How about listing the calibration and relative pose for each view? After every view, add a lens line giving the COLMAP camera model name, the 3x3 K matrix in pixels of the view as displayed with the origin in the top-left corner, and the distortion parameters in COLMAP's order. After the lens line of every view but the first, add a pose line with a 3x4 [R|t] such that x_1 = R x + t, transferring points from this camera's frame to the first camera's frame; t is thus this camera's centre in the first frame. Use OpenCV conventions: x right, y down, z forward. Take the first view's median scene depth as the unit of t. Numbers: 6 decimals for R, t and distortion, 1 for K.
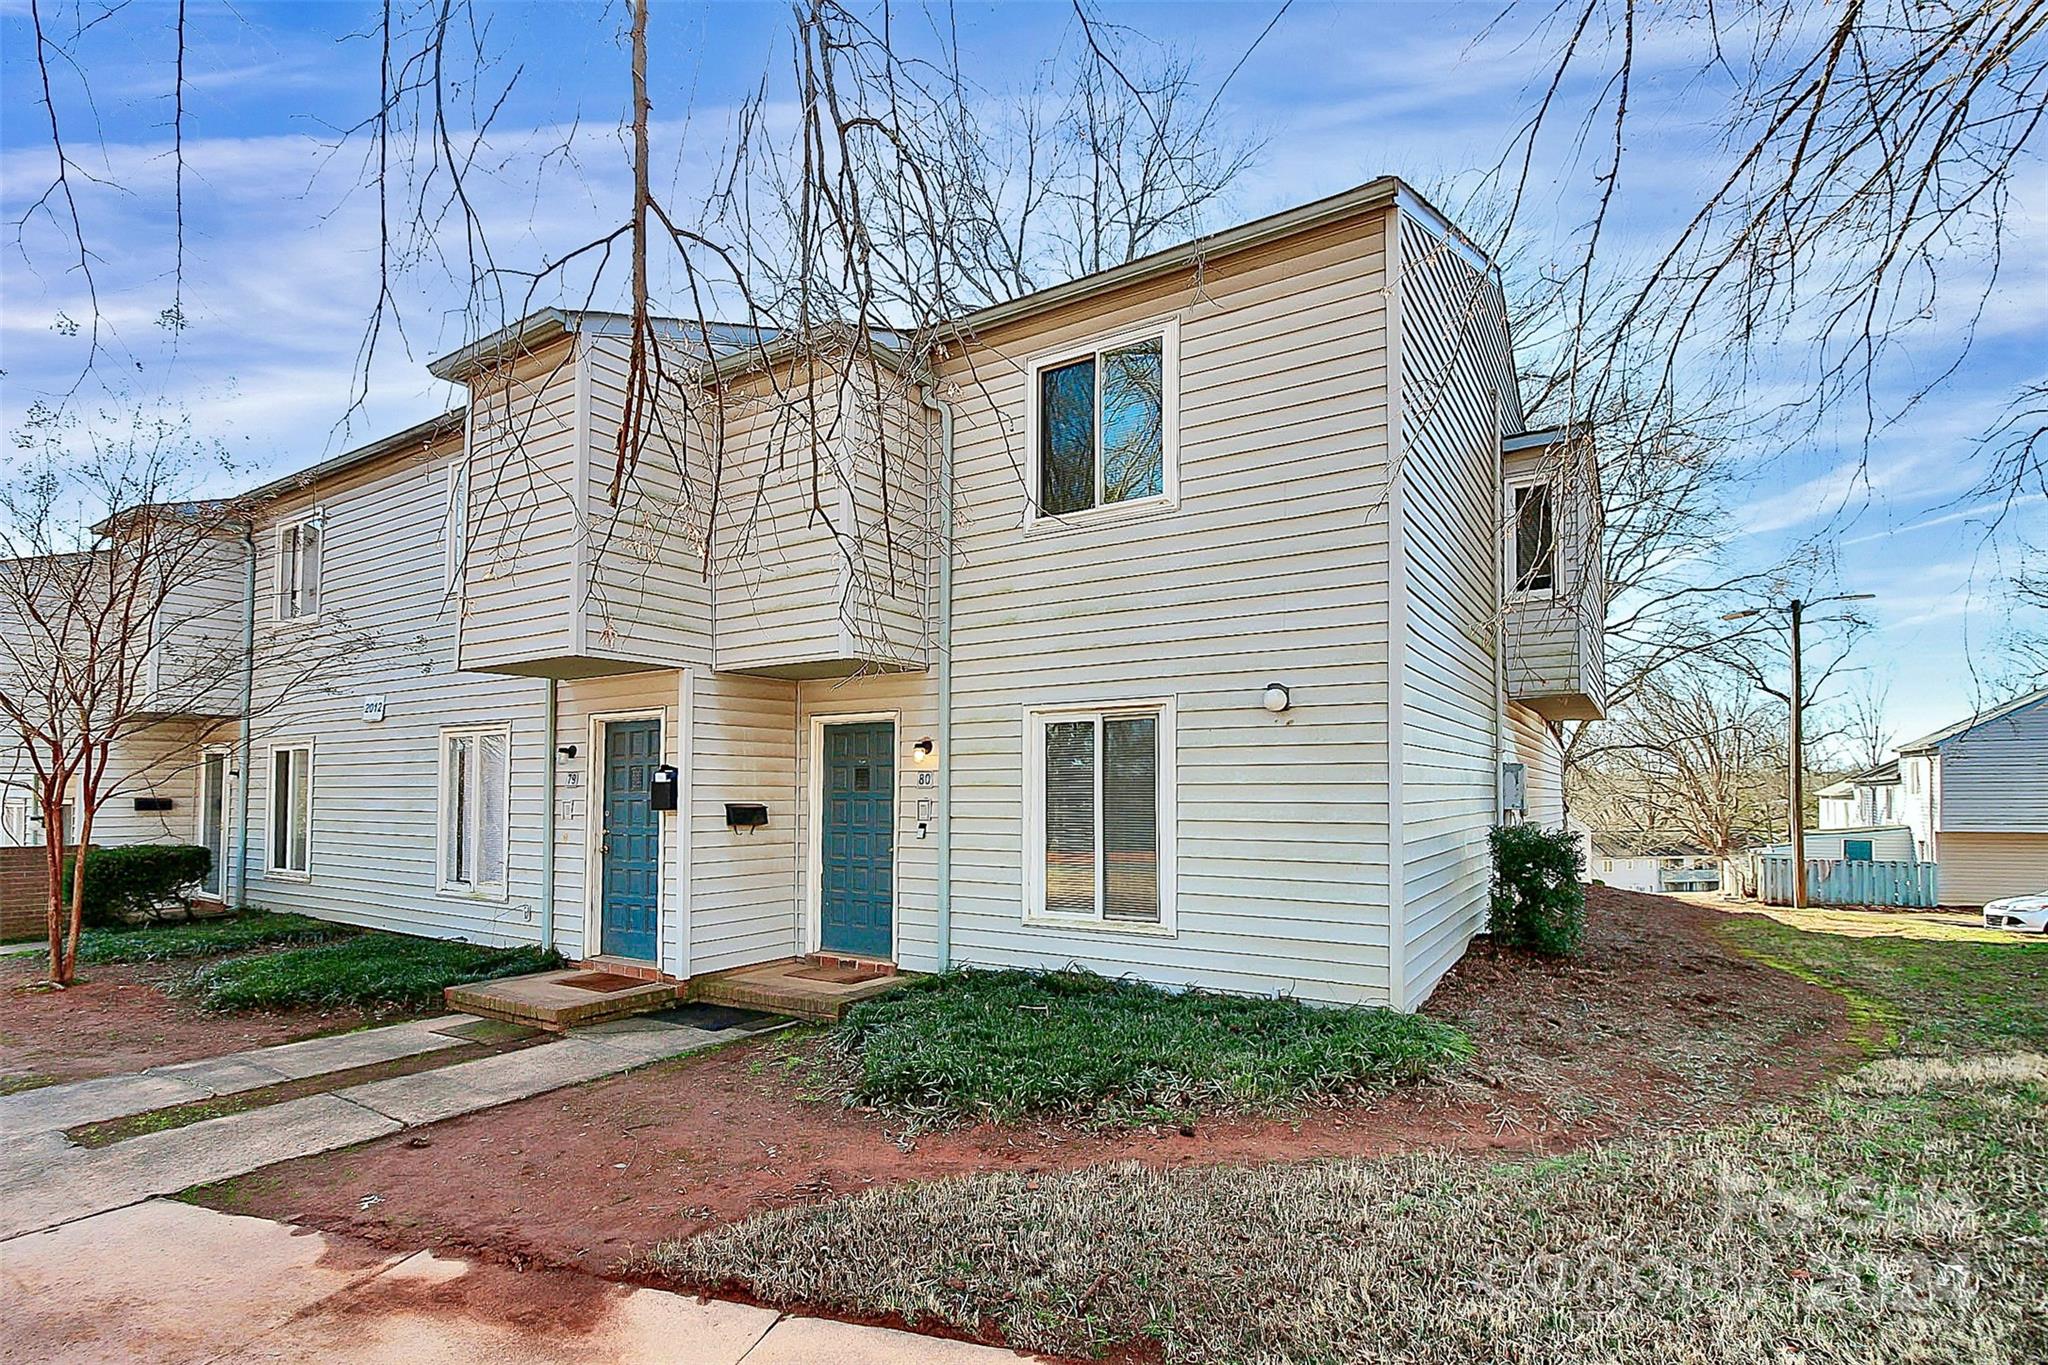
lens RADIAL K [[976.3, 0, 1034.5], [0, 976.3, 768.4], [0, 0, 1]] dist [0.007388, -0.009867]
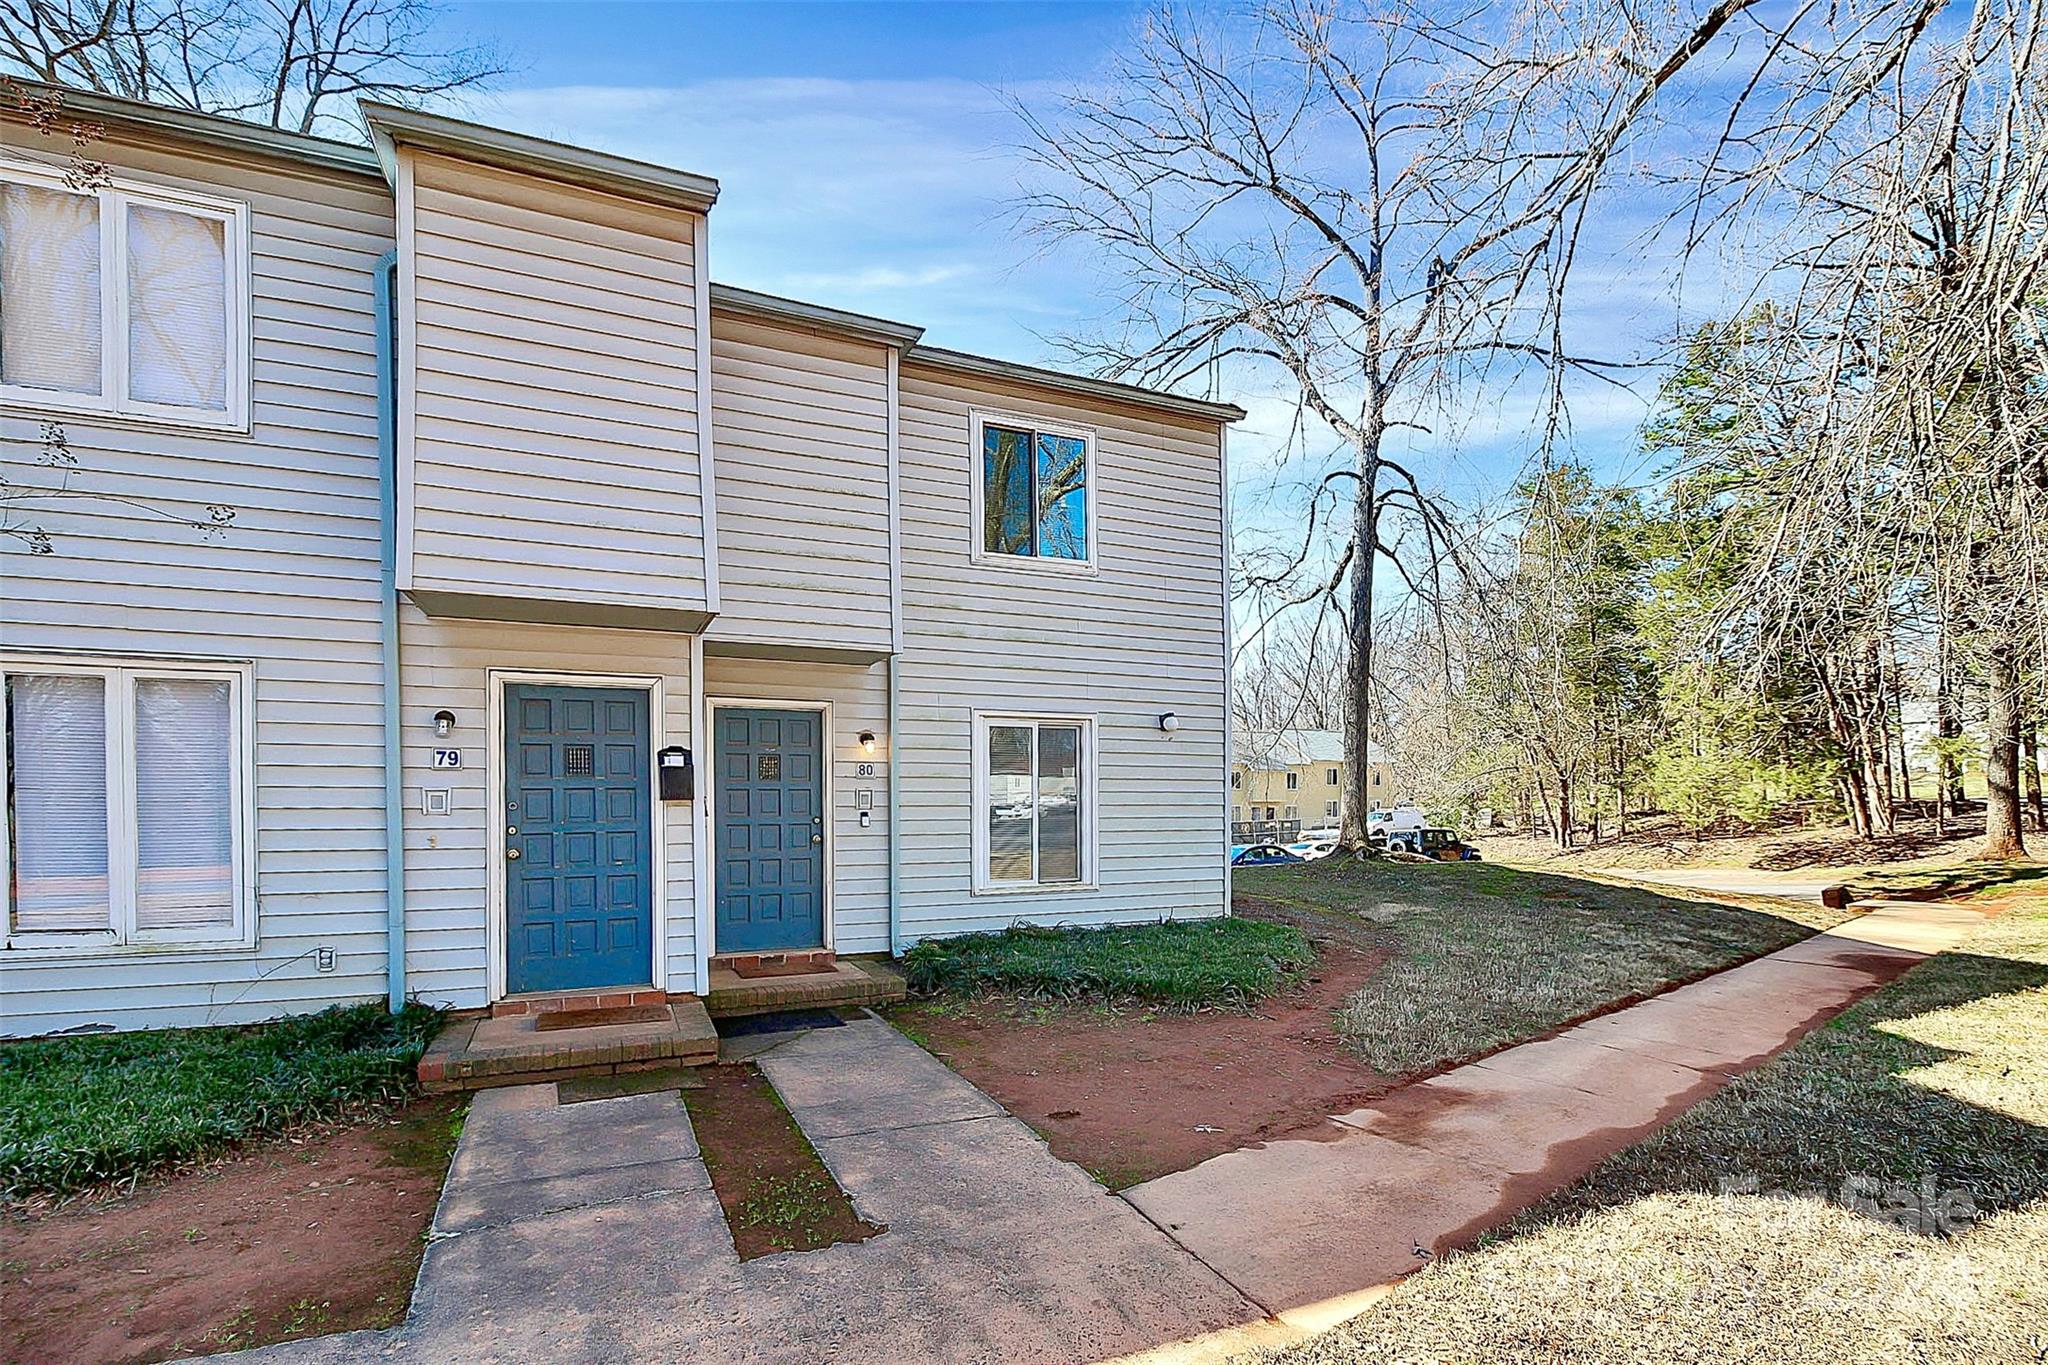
lens RADIAL K [[976.3, 0, 1001.6], [0, 976.3, 815.3], [0, 0, 1]] dist [0.007388, -0.009867]
pose [[0.559094, -0.014312, 0.828981, -1.001234], [-0.022314, 0.999229, 0.032300, 0.024659], [-0.828804, -0.036556, 0.558343, 0.324367]]
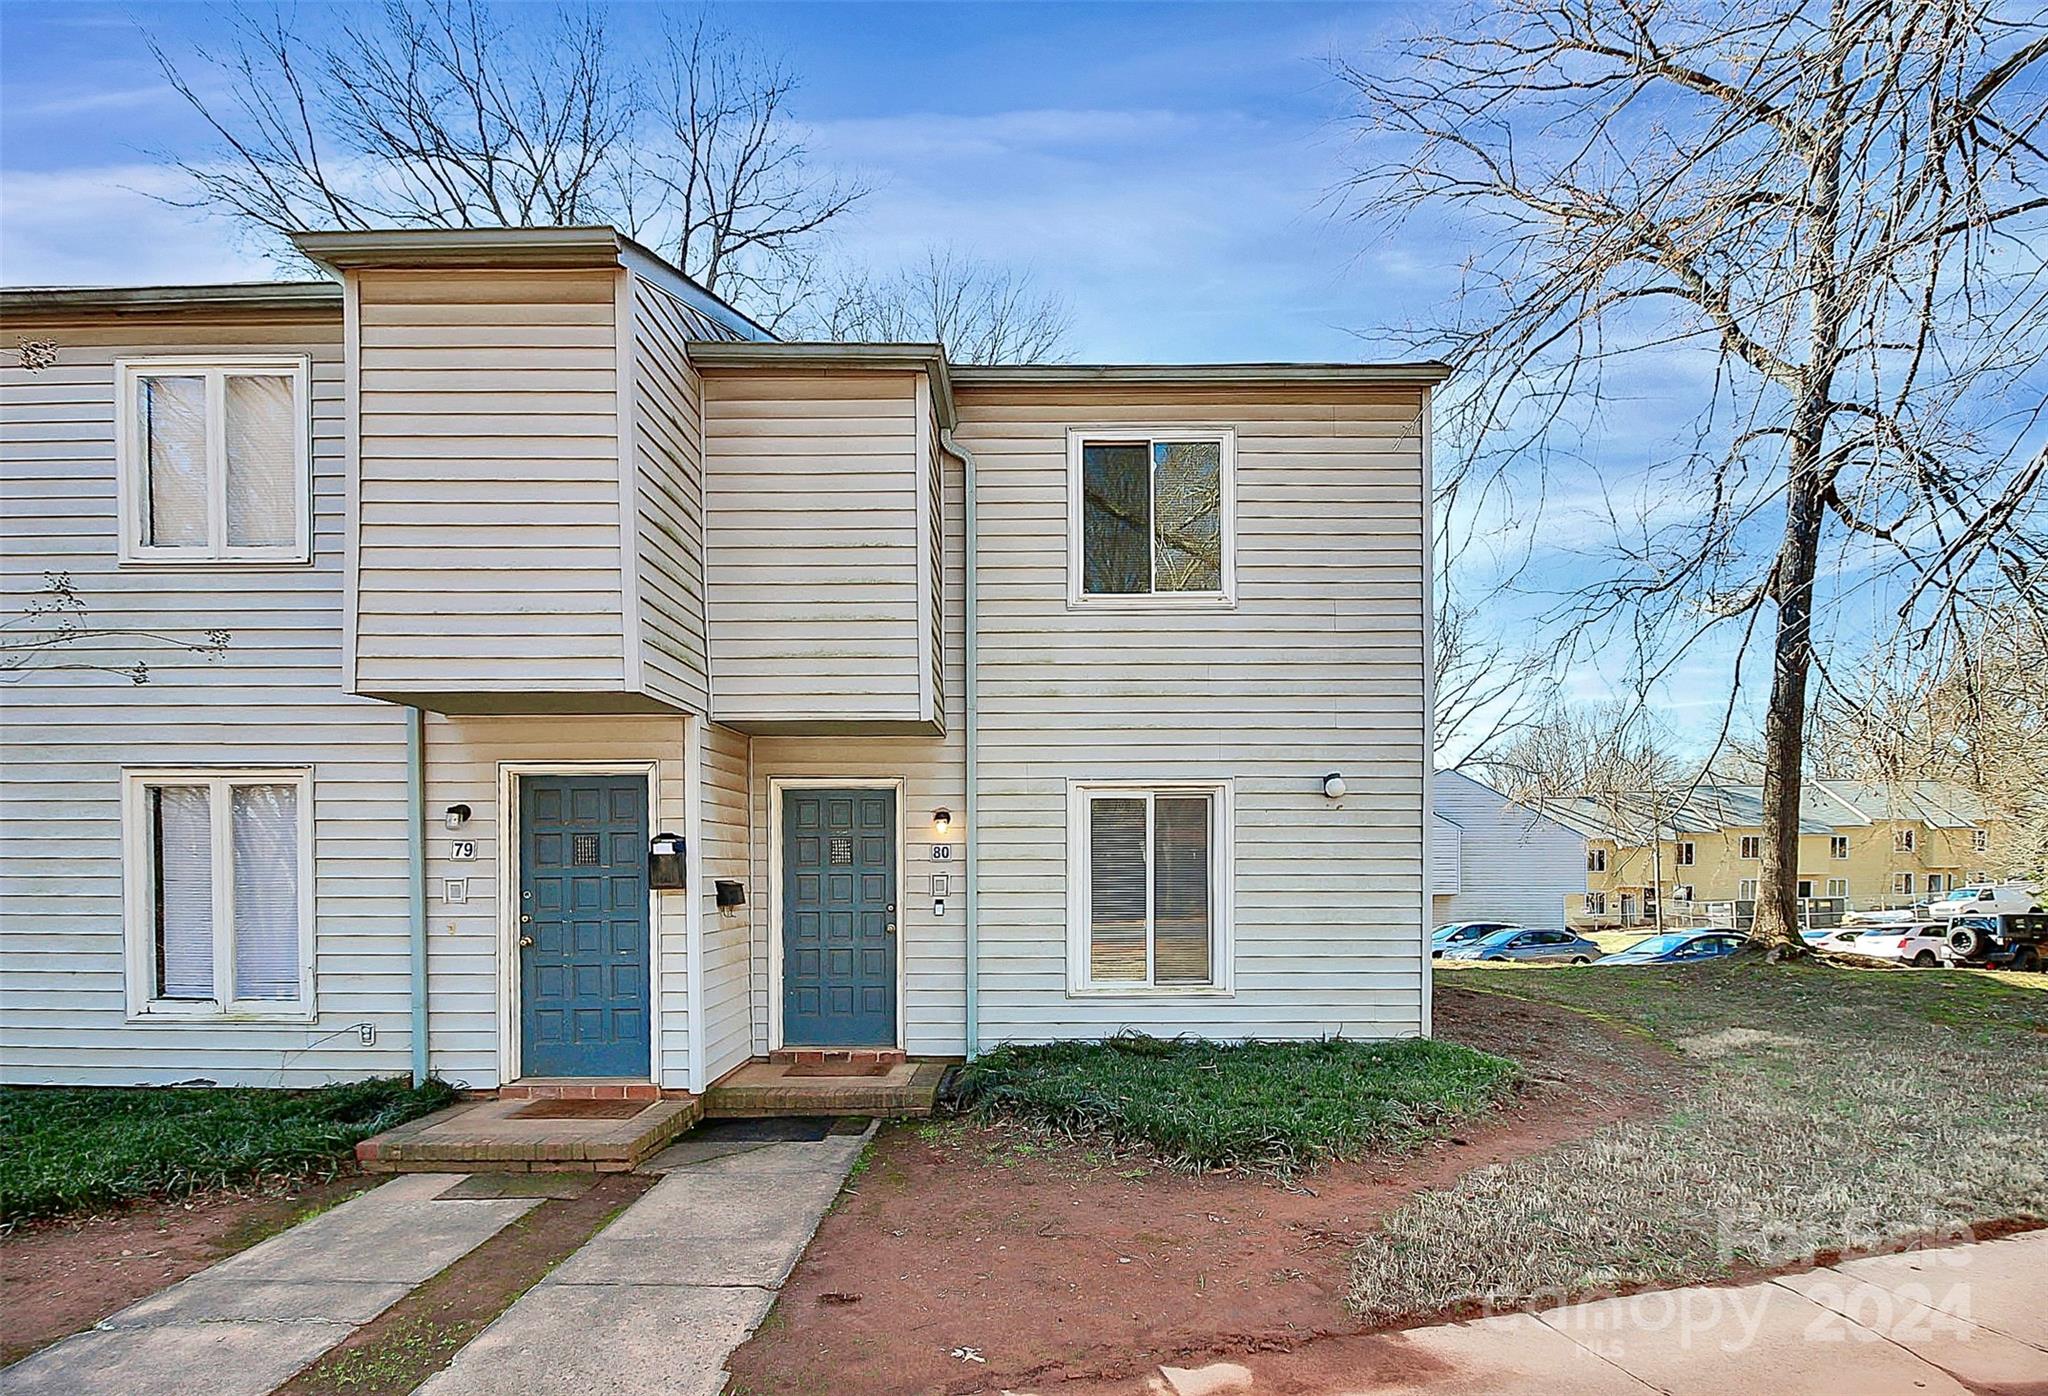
lens RADIAL K [[1003.4, 0, 1035.0], [0, 1003.4, 896.6], [0, 0, 1]] dist [-0.002680, -0.000939]
pose [[0.845364, -0.016362, 0.533941, -0.614746], [-0.011962, 0.998700, 0.049542, 0.004660], [-0.534057, -0.048268, 0.844069, 0.147942]]
